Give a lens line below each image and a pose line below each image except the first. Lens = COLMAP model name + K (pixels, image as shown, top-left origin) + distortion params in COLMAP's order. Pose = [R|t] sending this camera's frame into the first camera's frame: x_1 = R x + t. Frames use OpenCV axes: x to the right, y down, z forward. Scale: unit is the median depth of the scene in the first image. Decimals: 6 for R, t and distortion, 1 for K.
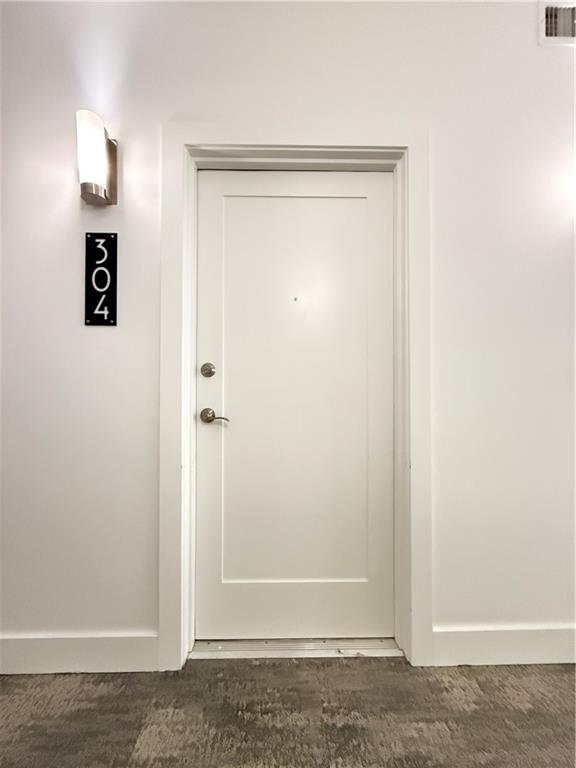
lens RADIAL K [[306.6, 0, 288.0], [0, 306.6, 384.0], [0, 0, 1]] dist [-0.000215, -0.000027]
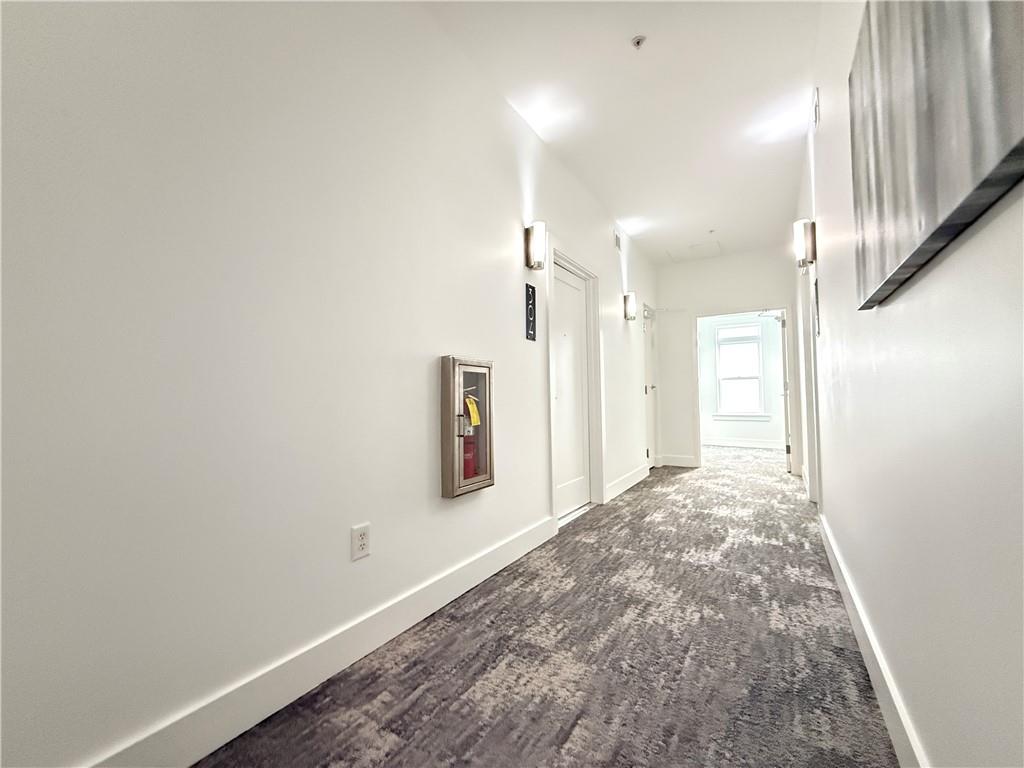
lens RADIAL K [[408.9, 0, 511.0], [0, 408.9, 384.2], [0, 0, 1]] dist [-0.000215, -0.000027]
pose [[0.561916, 0.018702, 0.826983, -2.499594], [0.002365, 0.999704, -0.024215, 0.100503], [-0.827191, 0.015563, 0.561706, -0.151524]]
